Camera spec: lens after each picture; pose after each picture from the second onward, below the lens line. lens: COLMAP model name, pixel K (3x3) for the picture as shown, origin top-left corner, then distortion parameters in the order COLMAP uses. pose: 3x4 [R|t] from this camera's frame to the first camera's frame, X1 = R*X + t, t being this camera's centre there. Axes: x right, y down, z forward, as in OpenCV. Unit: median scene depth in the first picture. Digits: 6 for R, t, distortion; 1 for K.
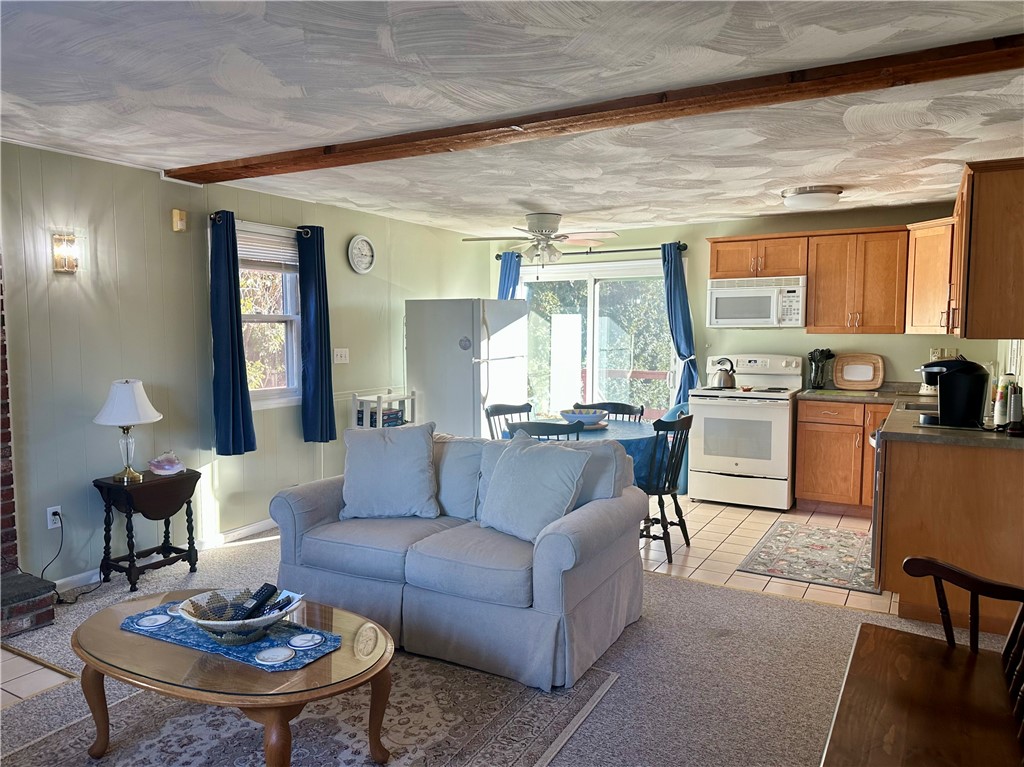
lens RADIAL K [[748.2, 0, 512.9], [0, 748.2, 385.8], [0, 0, 1]] dist [0.001143, -0.001675]
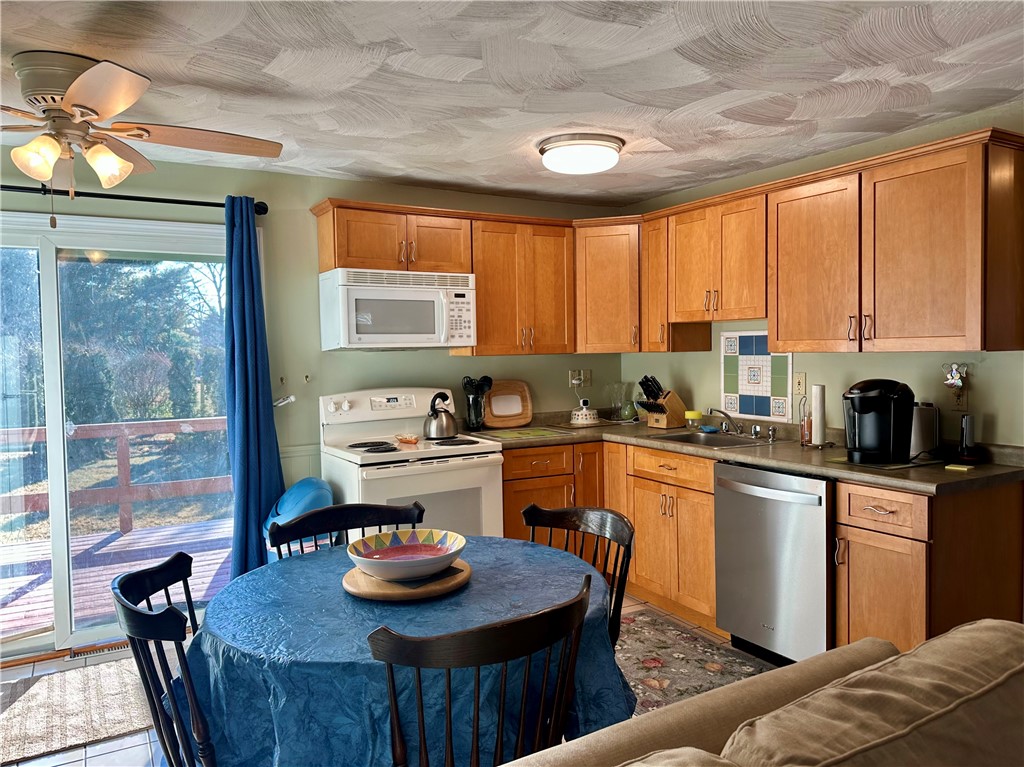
lens RADIAL K [[748.2, 0, 512.7], [0, 748.2, 384.2], [0, 0, 1]] dist [0.001143, -0.001675]
pose [[0.485291, -0.054509, 0.872652, -0.208160], [0.068848, 0.997338, 0.024010, -0.057406], [-0.871638, 0.048429, 0.487752, 0.623988]]
